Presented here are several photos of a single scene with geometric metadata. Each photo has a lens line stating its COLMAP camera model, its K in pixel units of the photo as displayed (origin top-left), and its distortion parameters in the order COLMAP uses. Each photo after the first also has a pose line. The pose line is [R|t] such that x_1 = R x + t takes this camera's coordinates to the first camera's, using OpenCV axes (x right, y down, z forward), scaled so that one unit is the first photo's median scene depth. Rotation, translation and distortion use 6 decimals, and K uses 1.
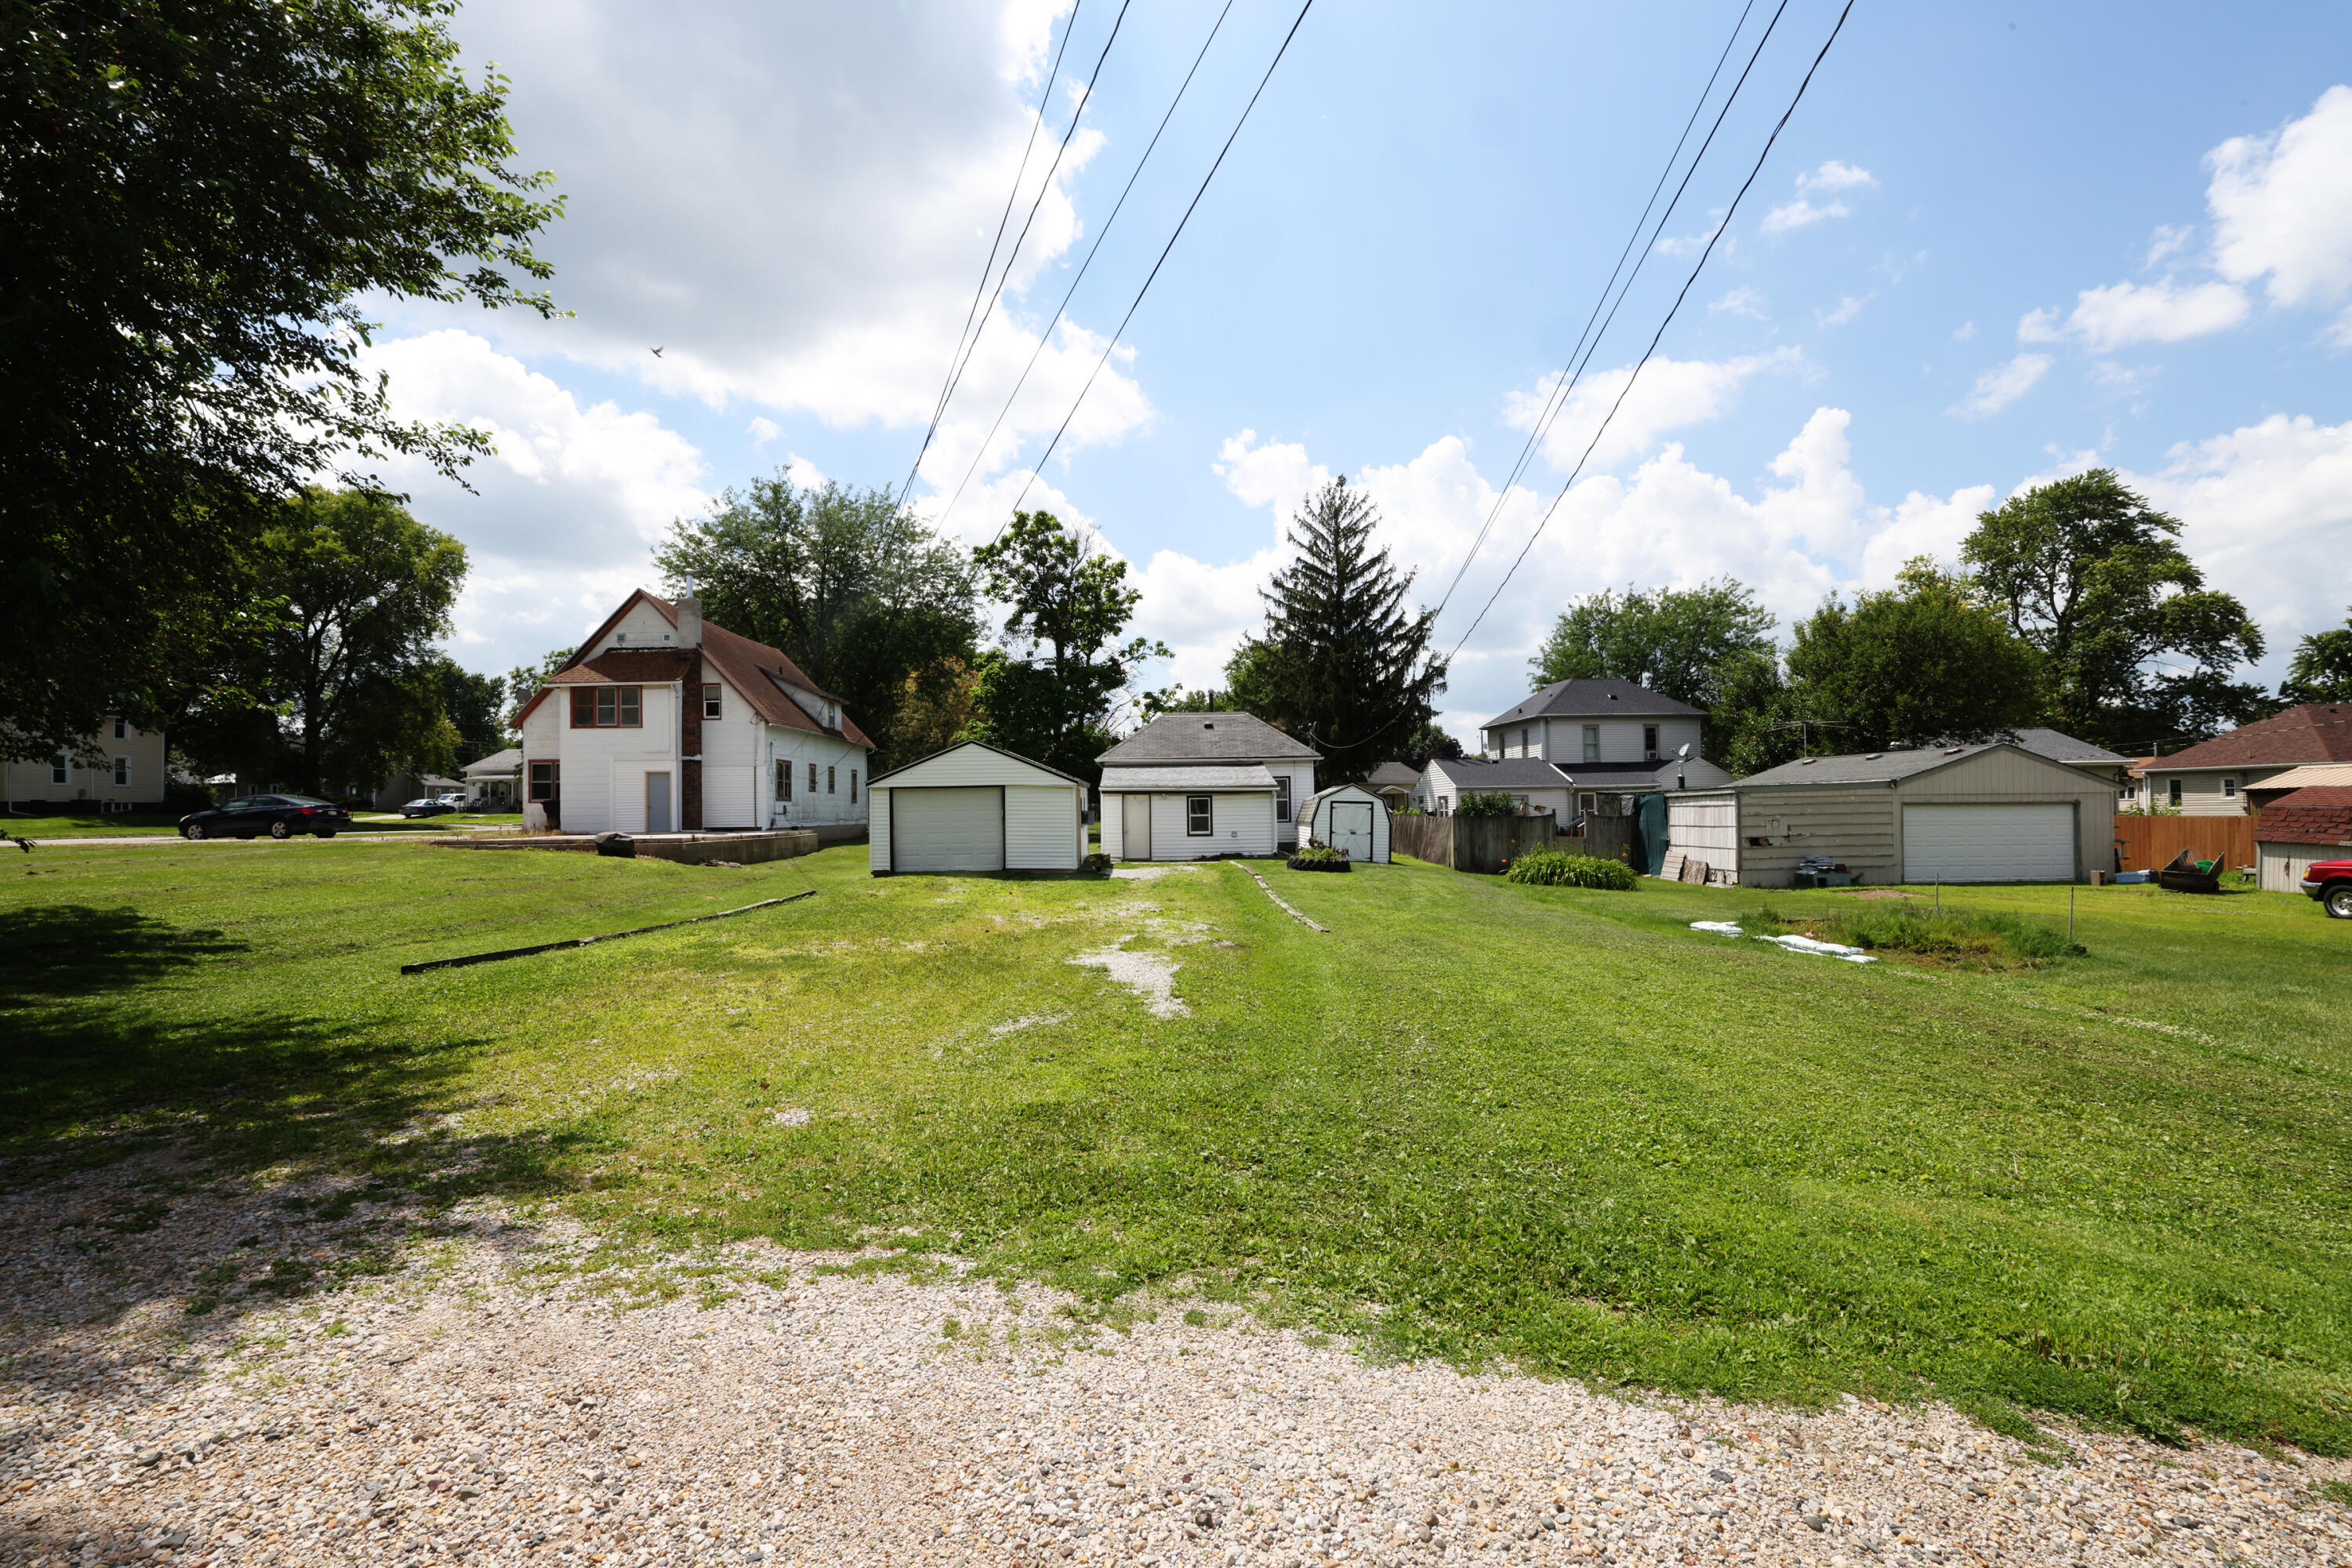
lens RADIAL K [[1007.4, 0, 1169.1], [0, 1007.4, 788.8], [0, 0, 1]] dist [-0.049478, 0.018127]
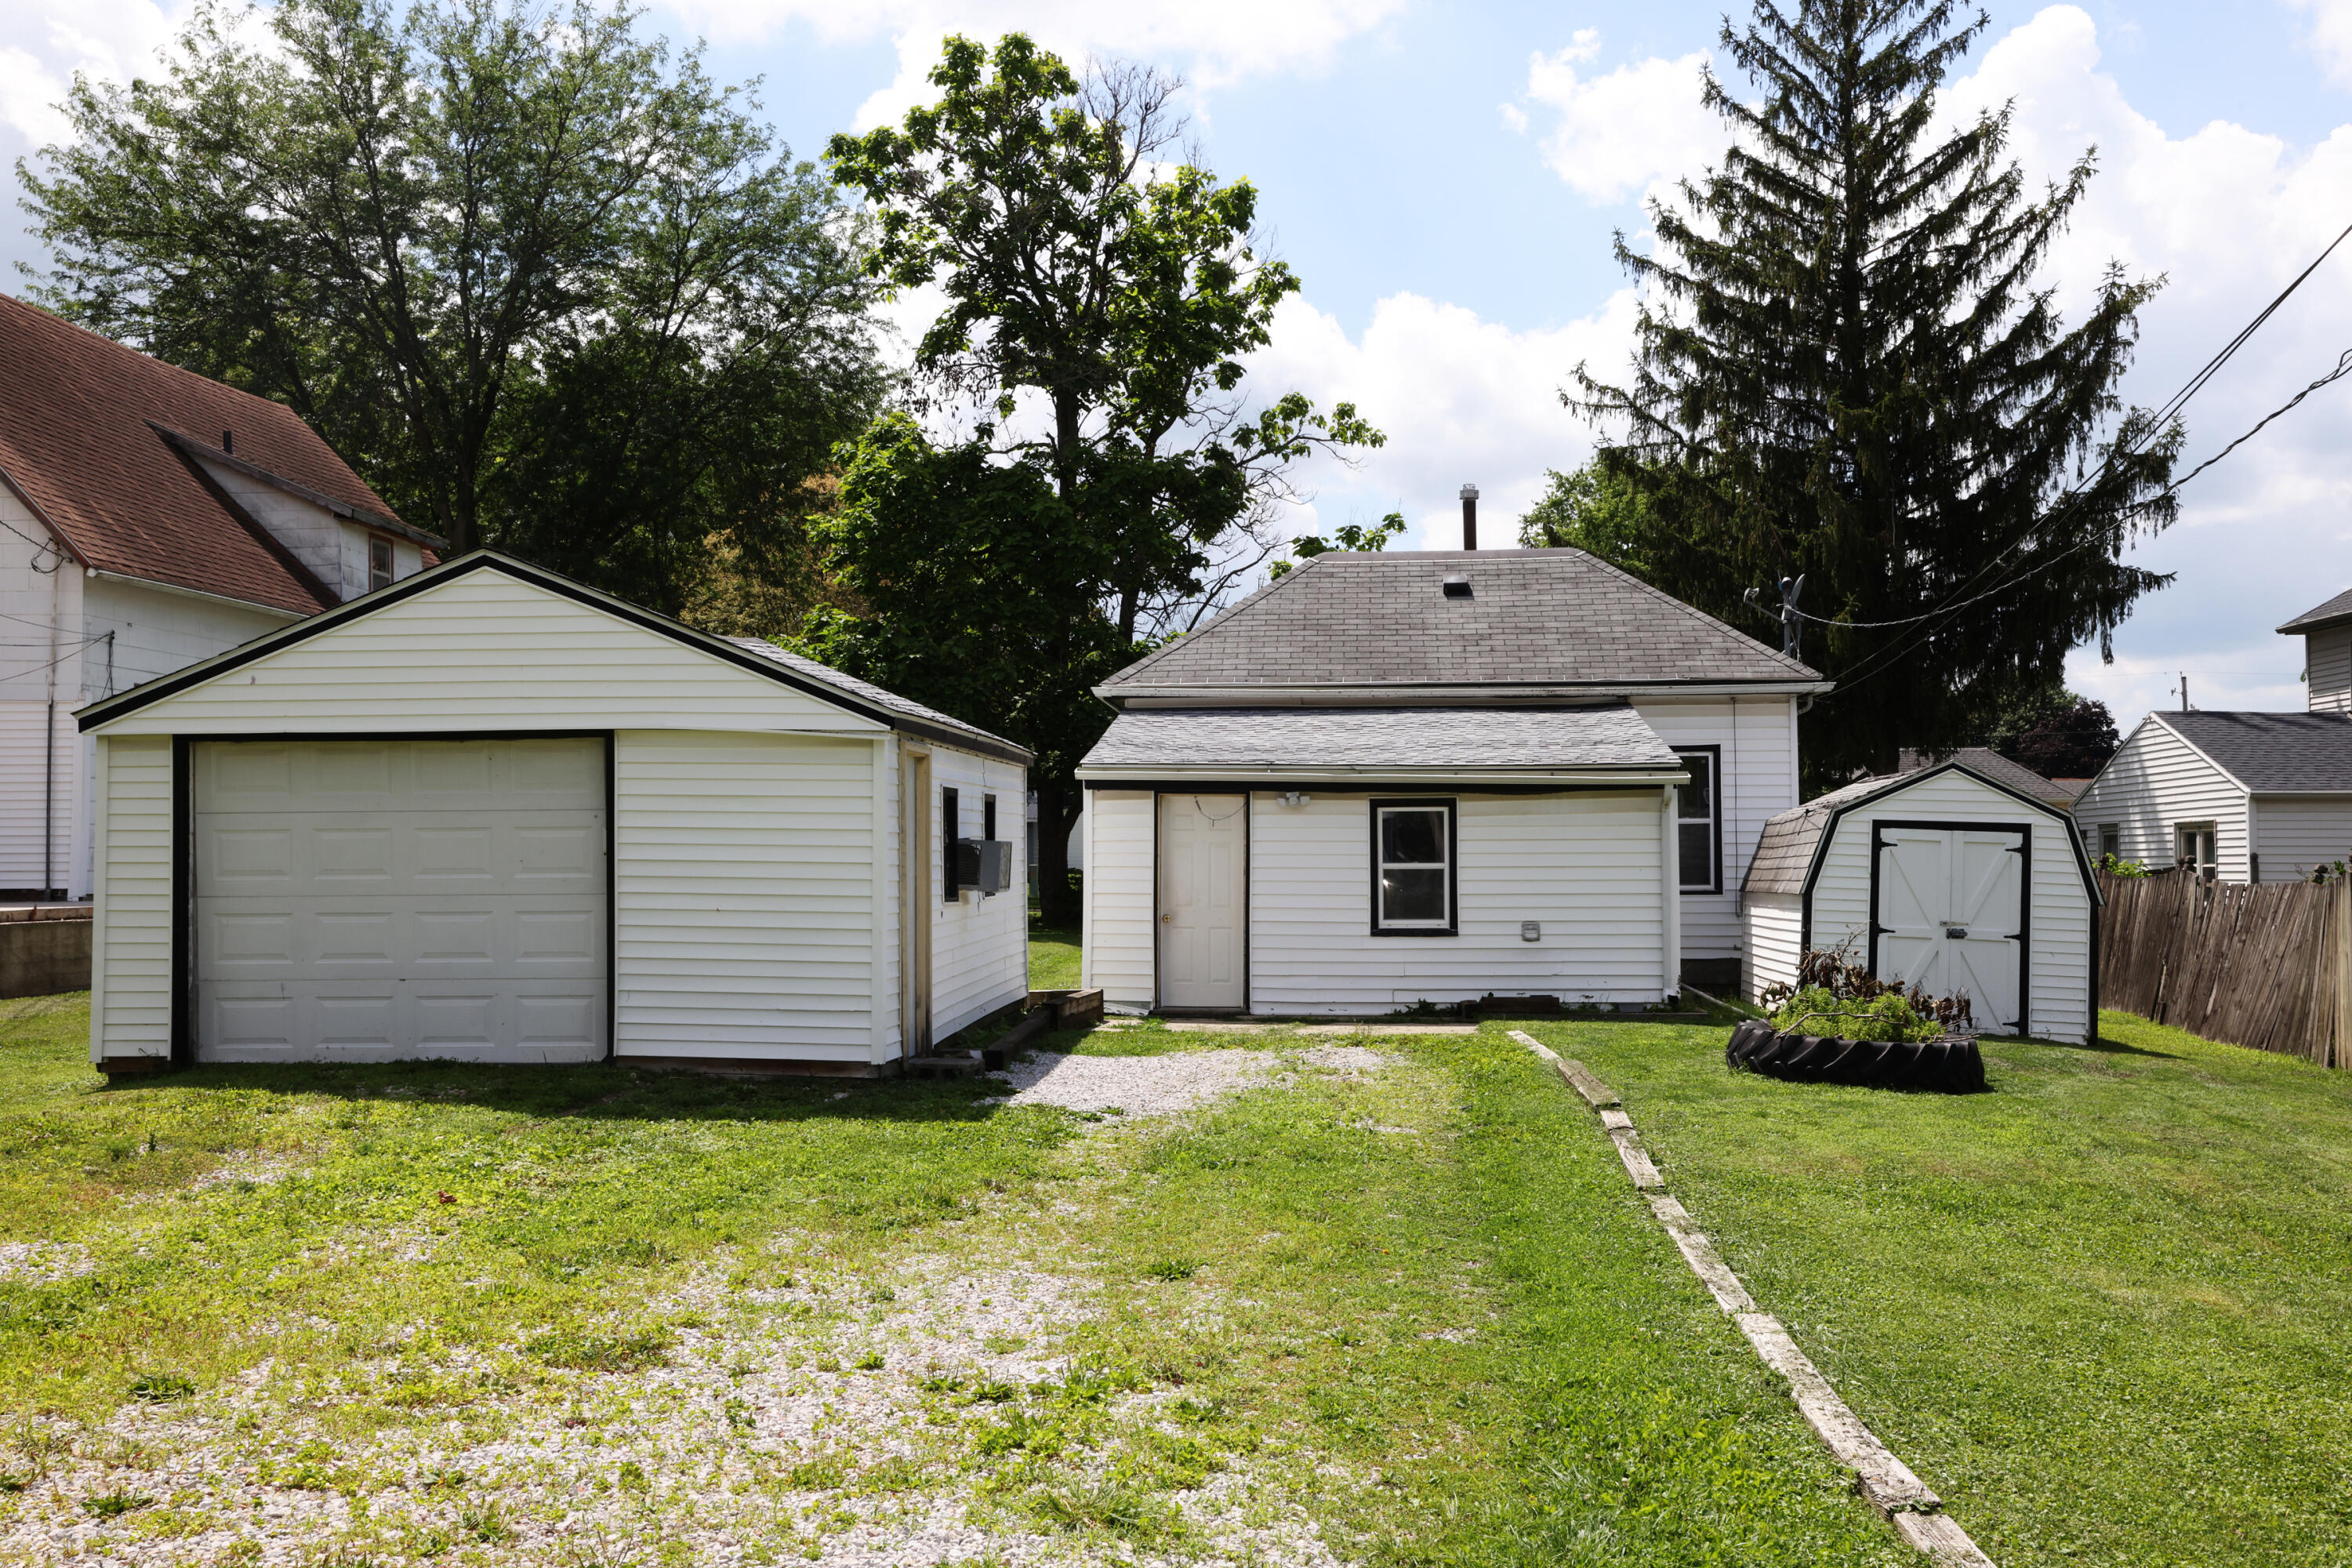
lens RADIAL K [[2206.7, 0, 1176.0], [0, 2206.7, 784.0], [0, 0, 1]] dist [0.023185, 0.113194]
pose [[0.994391, 0.007269, -0.105516, 0.017431], [-0.009063, 0.999822, -0.016525, 0.008190], [0.105377, 0.017388, 0.994280, 0.206627]]
